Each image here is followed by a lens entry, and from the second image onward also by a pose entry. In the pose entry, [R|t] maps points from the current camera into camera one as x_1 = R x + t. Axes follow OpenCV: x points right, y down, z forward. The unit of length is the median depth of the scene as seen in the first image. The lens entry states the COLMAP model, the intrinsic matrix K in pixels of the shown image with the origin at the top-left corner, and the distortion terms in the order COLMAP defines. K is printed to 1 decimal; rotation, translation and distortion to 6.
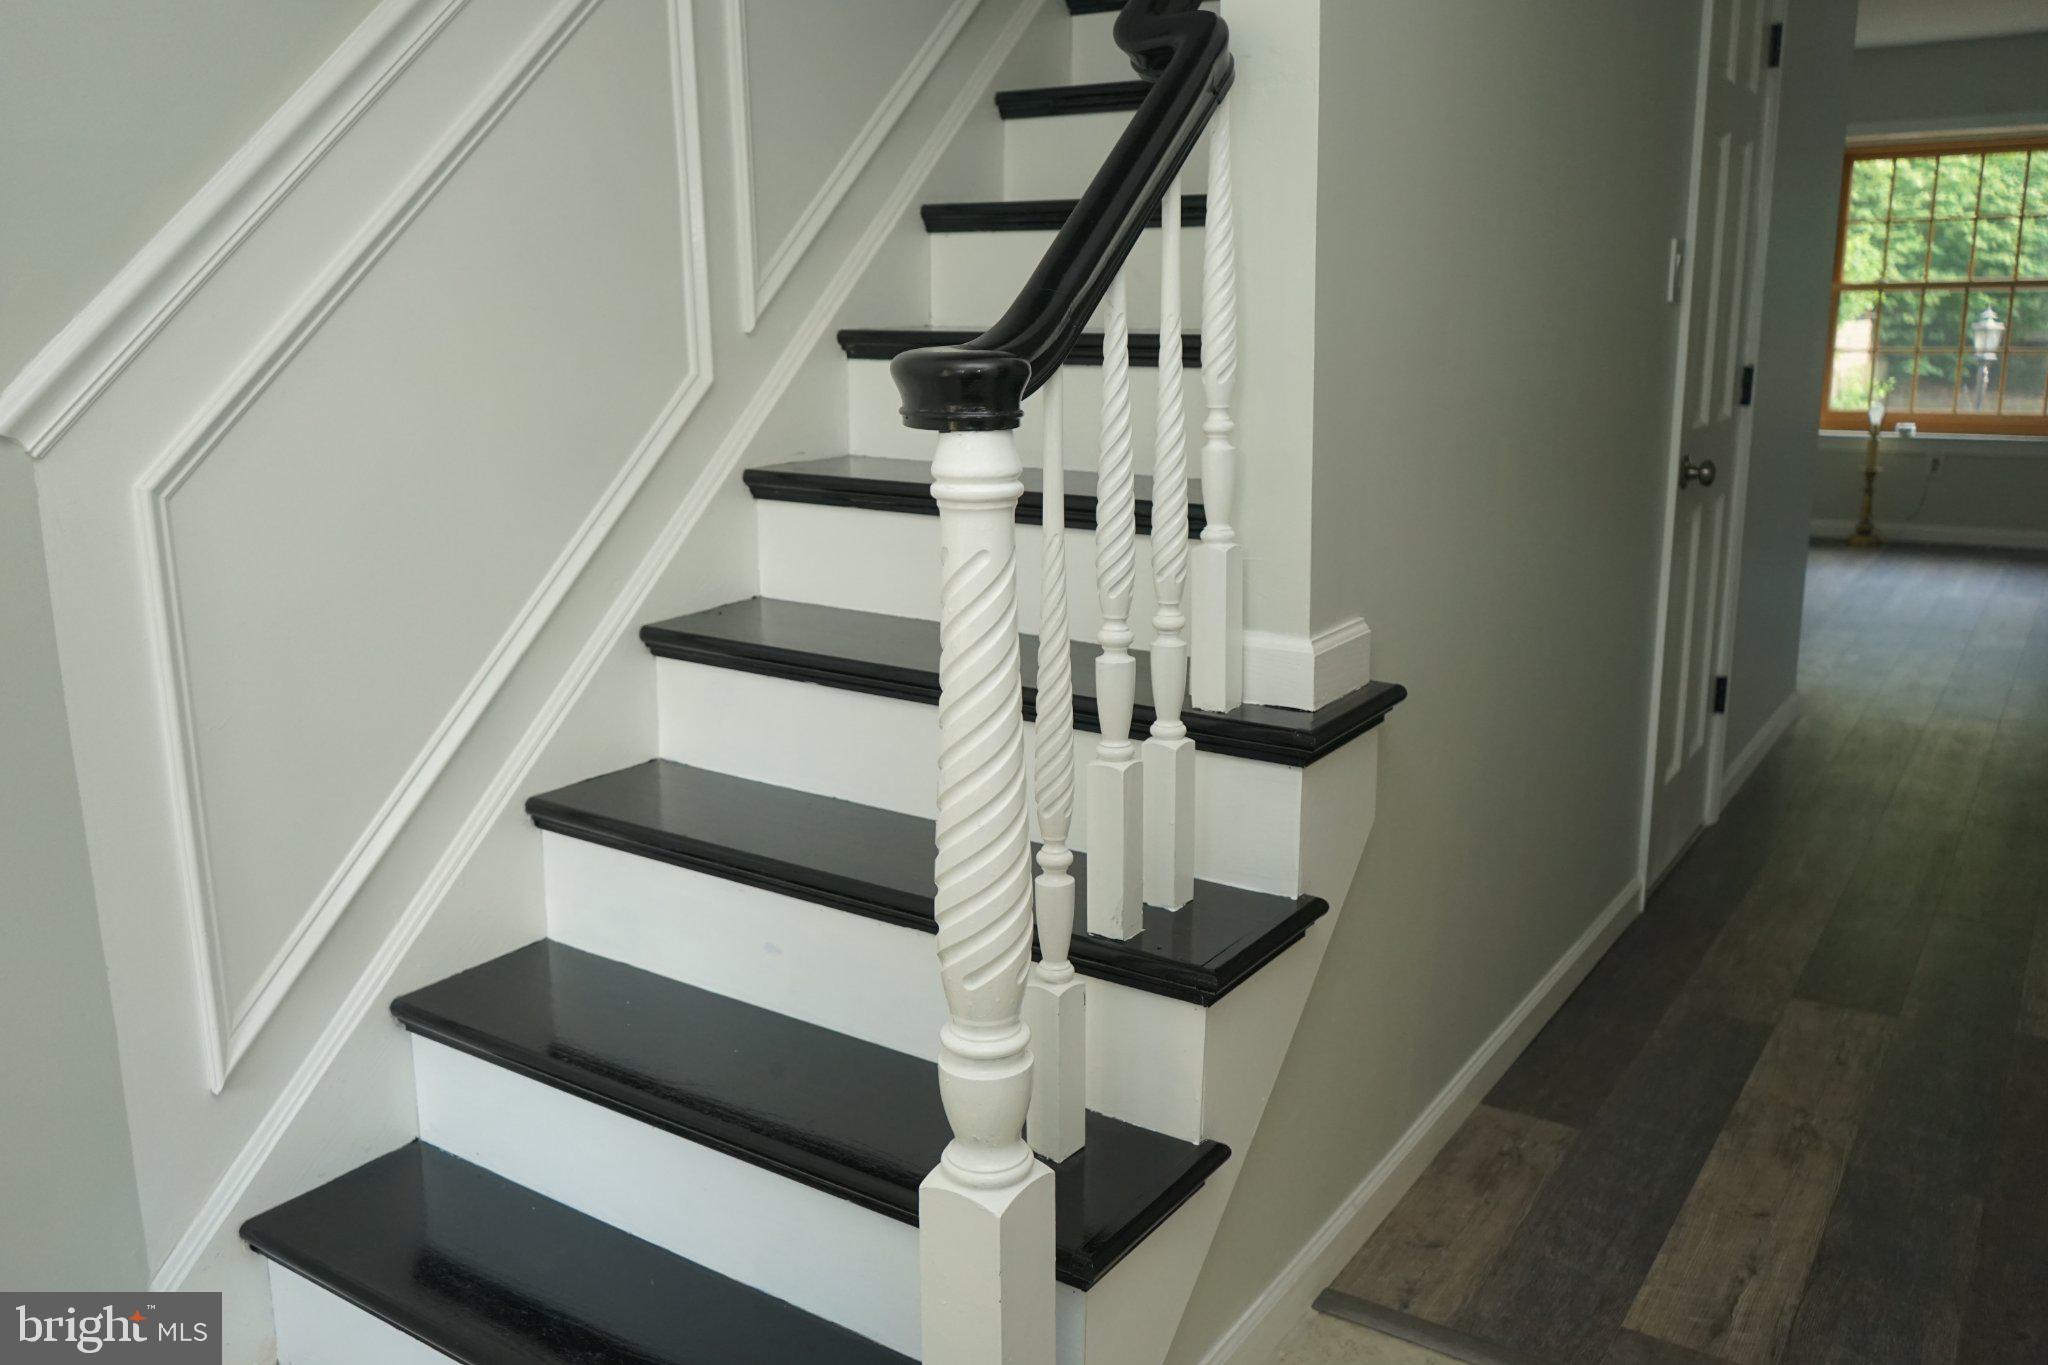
lens RADIAL K [[1645.6, 0, 1024.7], [0, 1645.6, 678.1], [0, 0, 1]] dist [-0.008275, 0.003862]
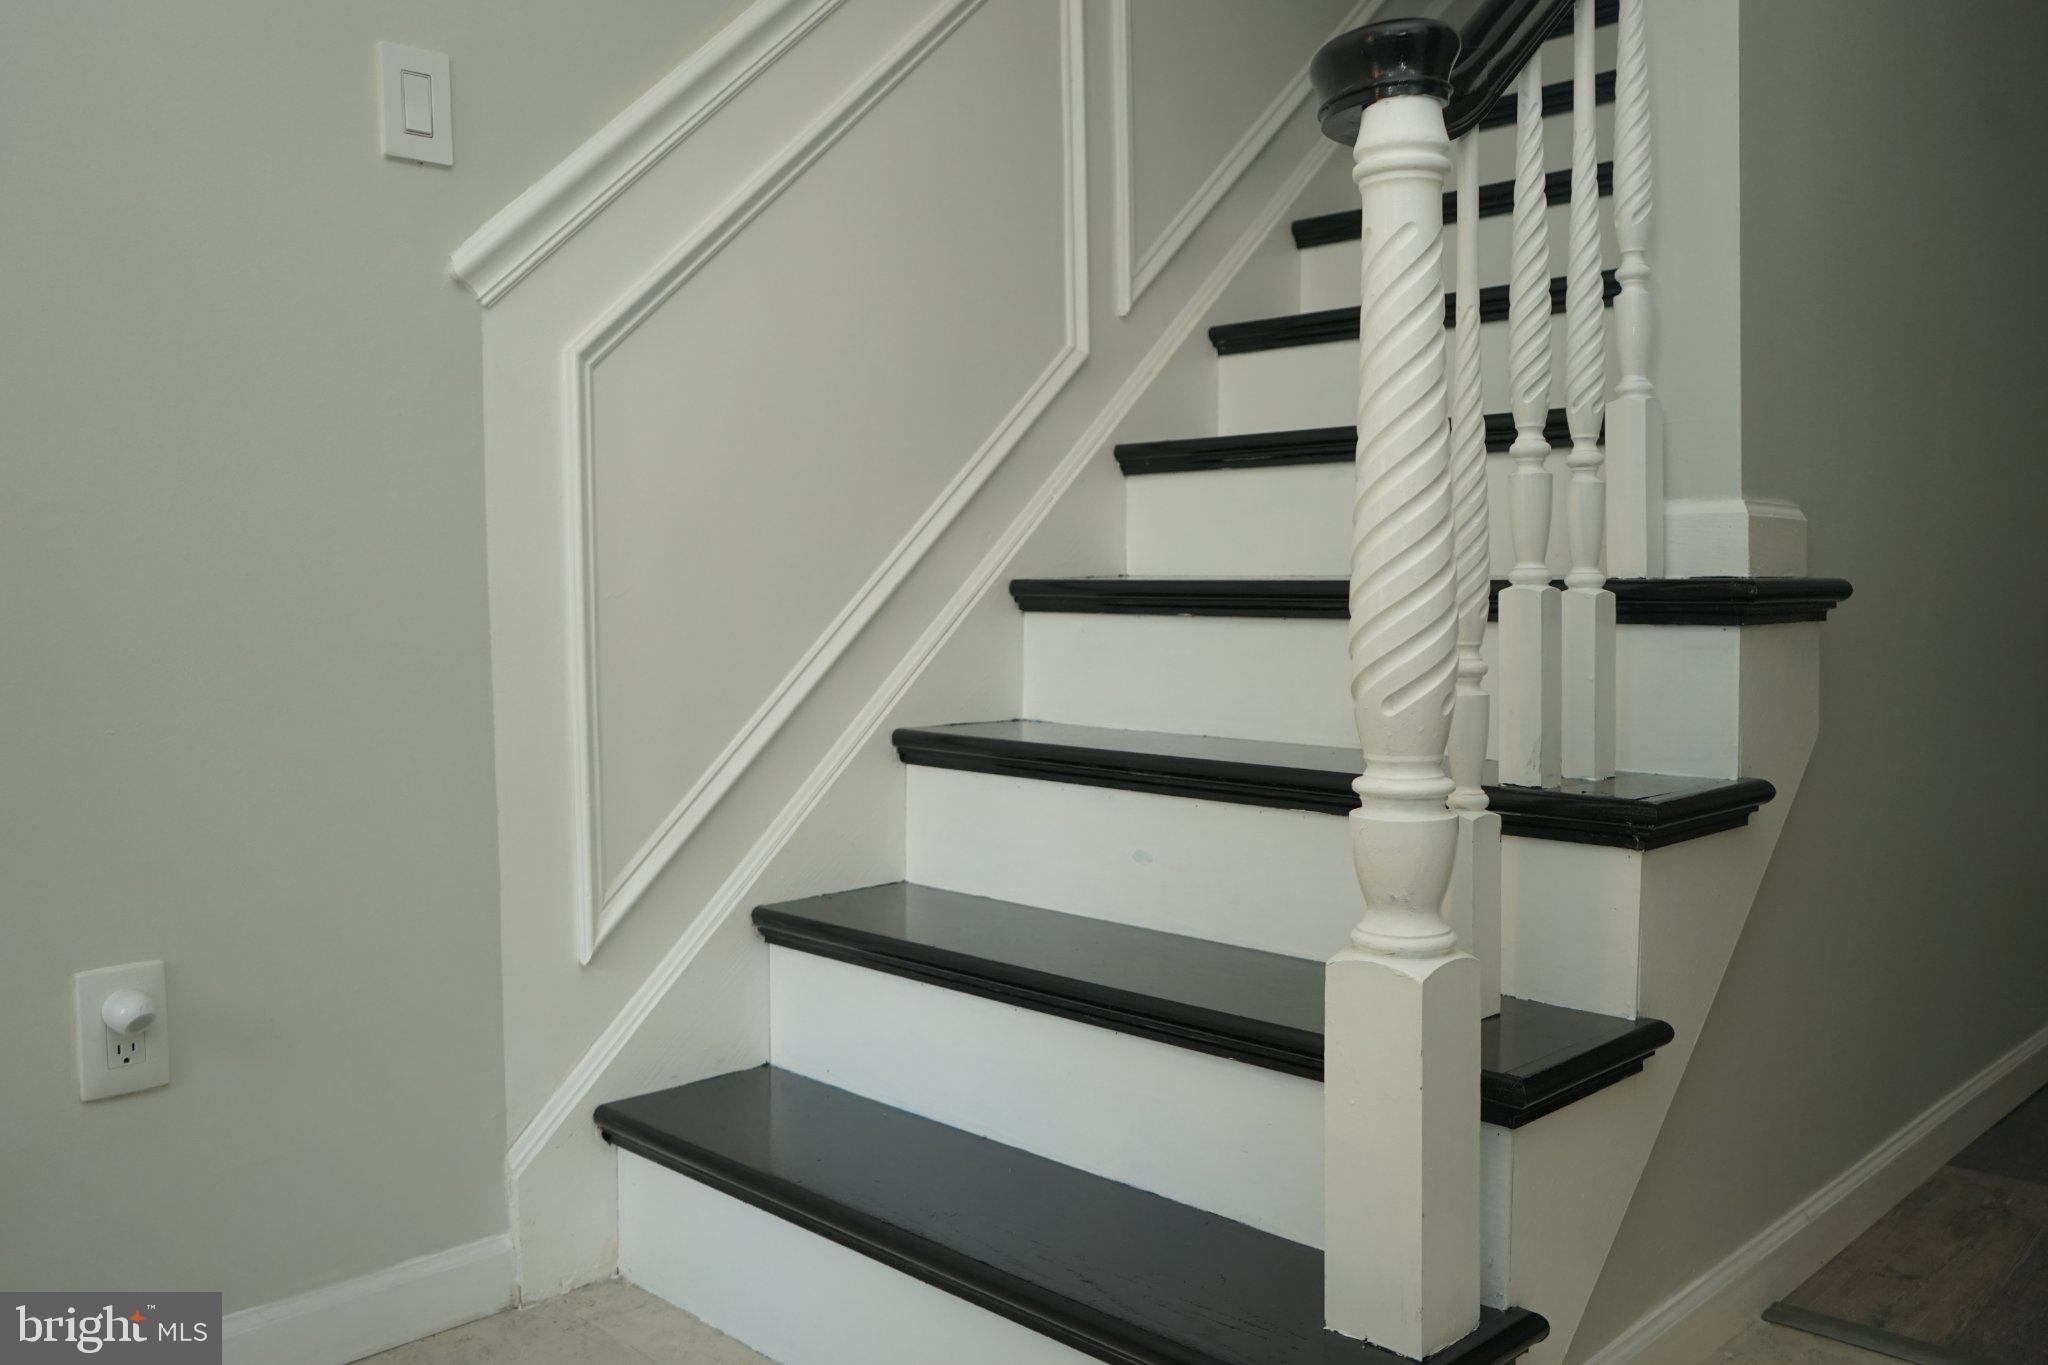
lens RADIAL K [[1645.6, 0, 1021.3], [0, 1645.6, 680.1], [0, 0, 1]] dist [-0.008275, 0.003862]
pose [[0.980984, 0.005396, -0.194016, -0.040170], [-0.039057, 0.984653, -0.170097, 0.237160], [0.190120, 0.174440, 0.966139, 0.058483]]
